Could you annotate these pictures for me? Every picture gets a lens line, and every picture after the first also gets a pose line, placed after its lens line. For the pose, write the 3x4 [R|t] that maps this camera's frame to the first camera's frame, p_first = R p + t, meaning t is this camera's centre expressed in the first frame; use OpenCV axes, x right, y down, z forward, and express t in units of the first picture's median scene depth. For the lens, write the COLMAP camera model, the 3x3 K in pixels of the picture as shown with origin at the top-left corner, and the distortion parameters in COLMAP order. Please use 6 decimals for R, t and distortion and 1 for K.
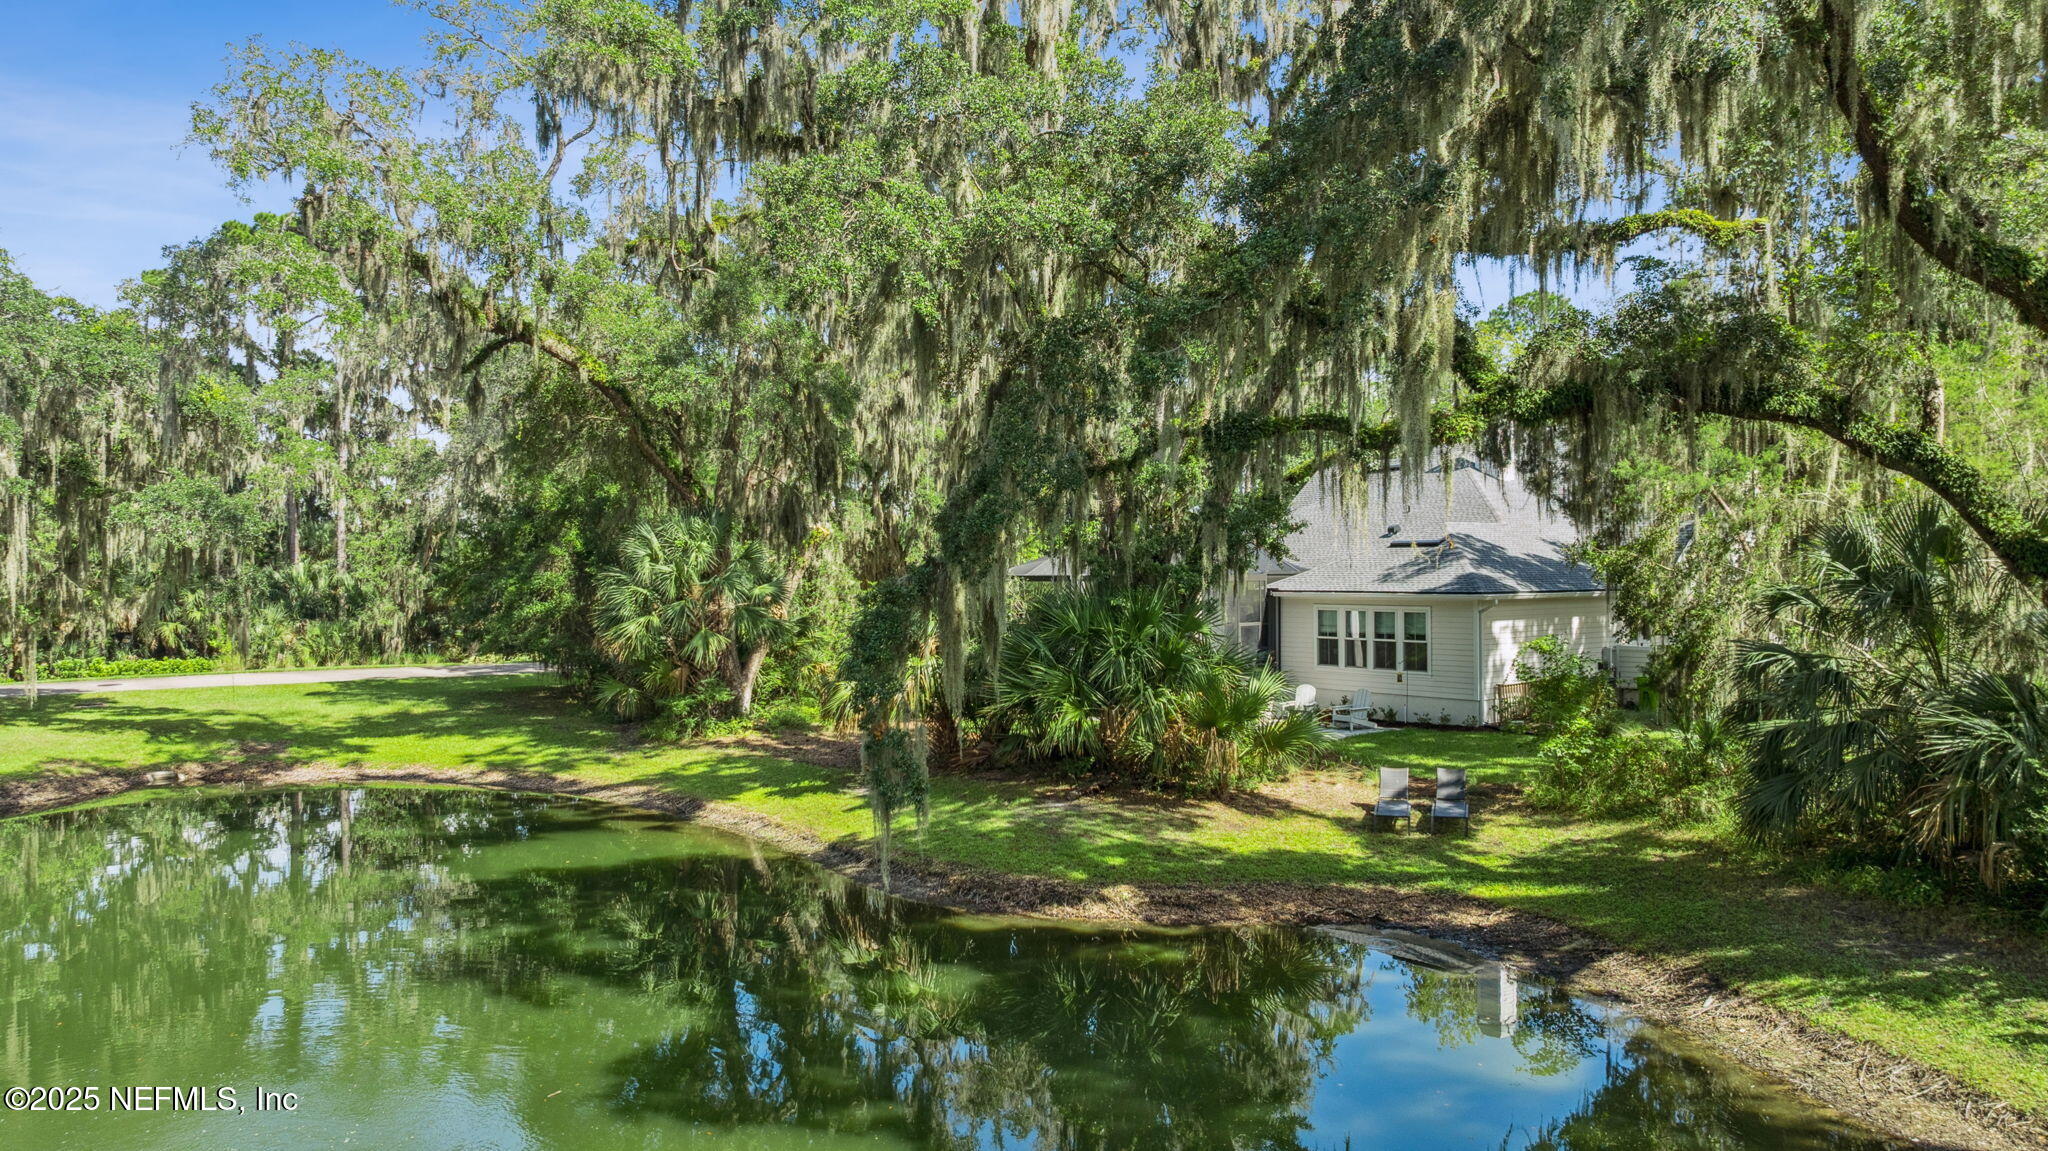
lens RADIAL K [[1357.3, 0, 1024.0], [0, 1357.3, 575.5], [0, 0, 1]] dist [-0.010968, 0.000650]
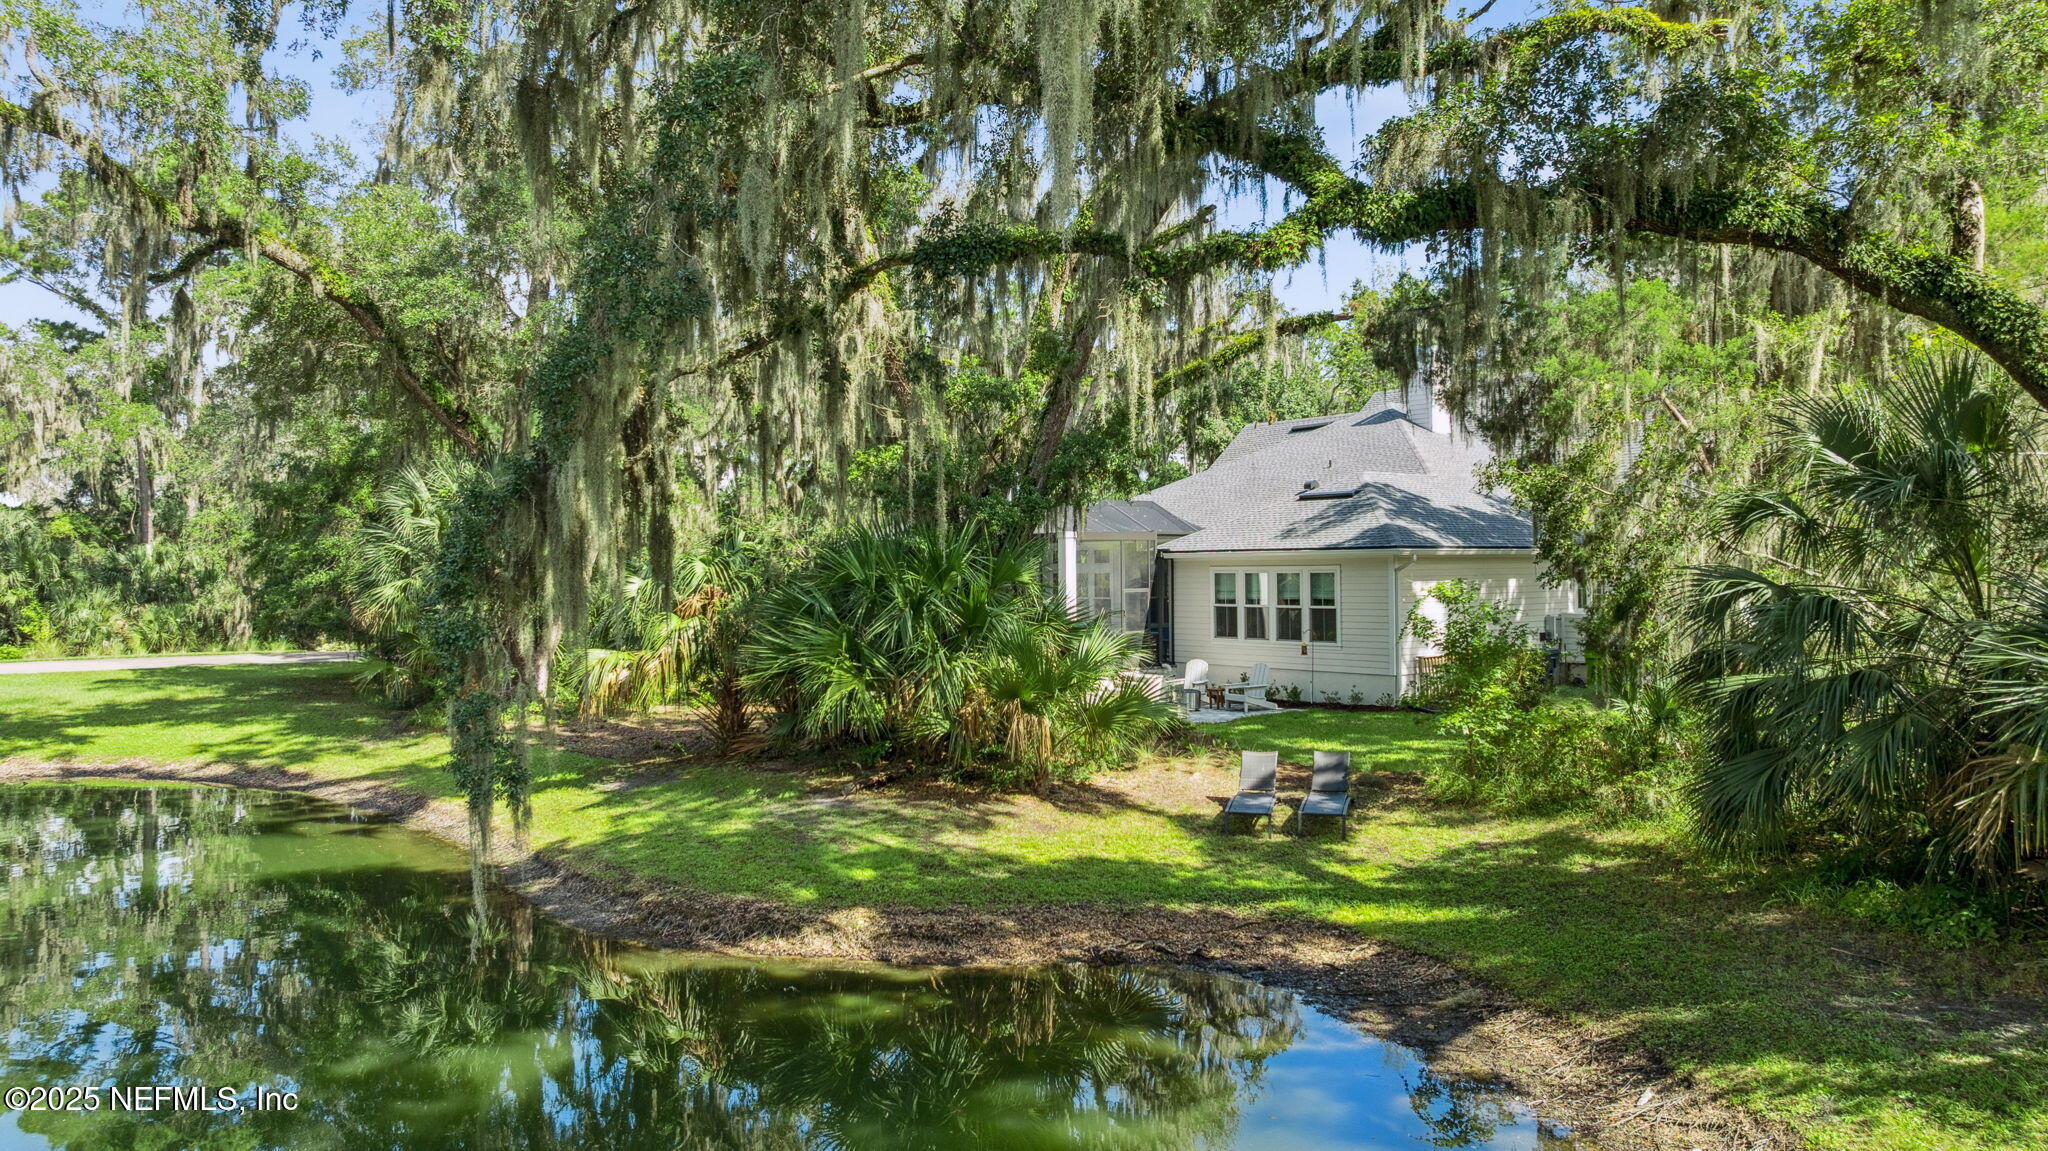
lens RADIAL K [[1333.9, 0, 1024.3], [0, 1333.9, 570.0], [0, 0, 1]] dist [-0.006637, 0.000214]
pose [[0.999945, -0.003082, 0.010012, 0.132040], [0.003152, 0.999971, -0.007000, 0.043134], [-0.009990, 0.007032, 0.999925, 0.236047]]
